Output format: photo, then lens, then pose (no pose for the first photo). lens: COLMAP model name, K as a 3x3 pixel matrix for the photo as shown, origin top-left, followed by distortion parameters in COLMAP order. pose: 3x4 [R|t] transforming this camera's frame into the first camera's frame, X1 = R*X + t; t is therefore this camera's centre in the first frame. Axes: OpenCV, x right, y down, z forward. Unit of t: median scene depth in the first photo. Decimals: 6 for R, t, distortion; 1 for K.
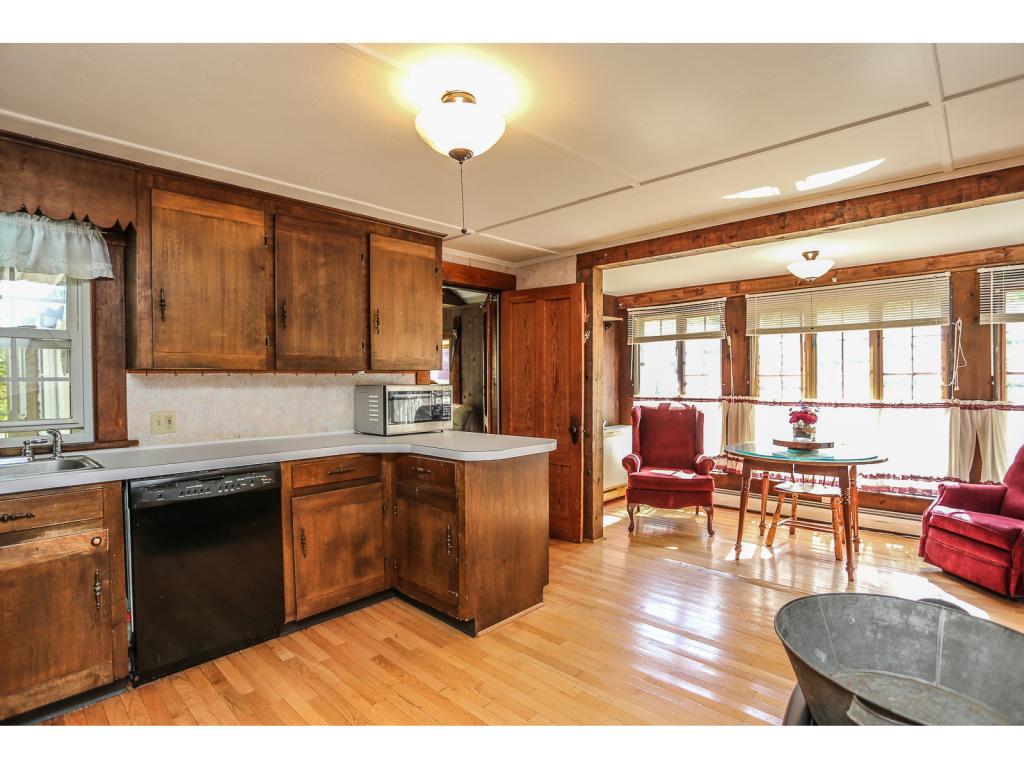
lens RADIAL K [[531.4, 0, 509.8], [0, 531.4, 385.9], [0, 0, 1]] dist [-0.029892, 0.001788]
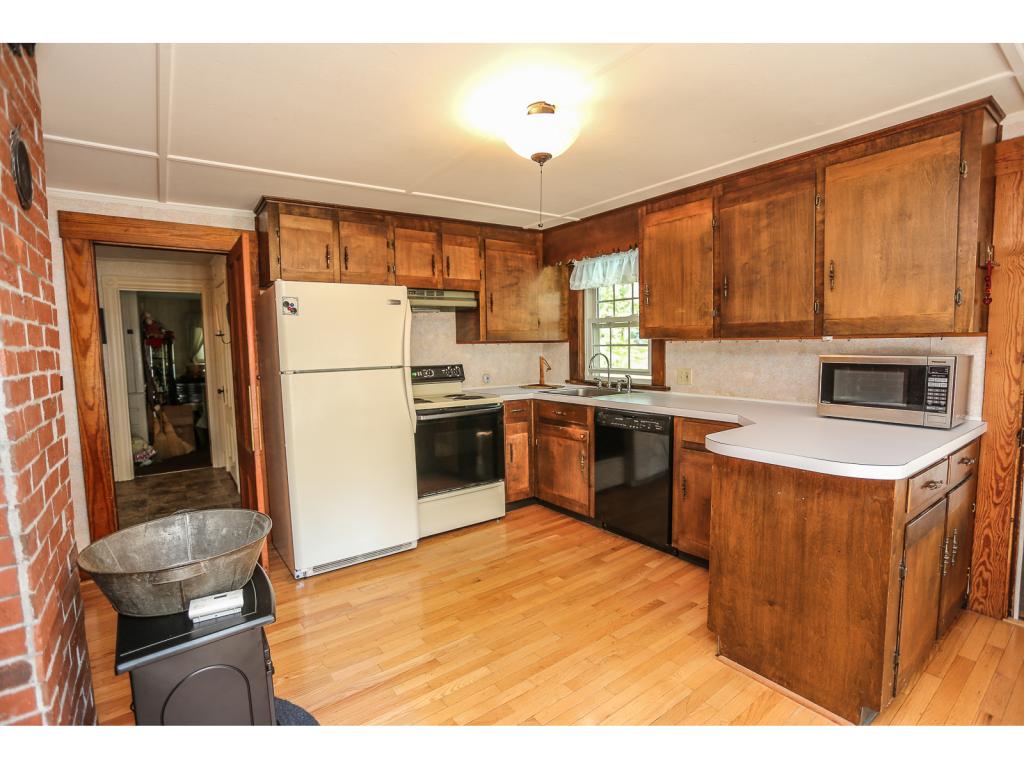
lens RADIAL K [[504.9, 0, 509.8], [0, 504.9, 386.2], [0, 0, 1]] dist [-0.049871, 0.018112]
pose [[-0.176341, 0.090873, -0.980125, 0.518230], [0.002195, 0.995763, 0.091928, -0.020302], [0.984327, 0.014060, -0.175794, 0.570651]]
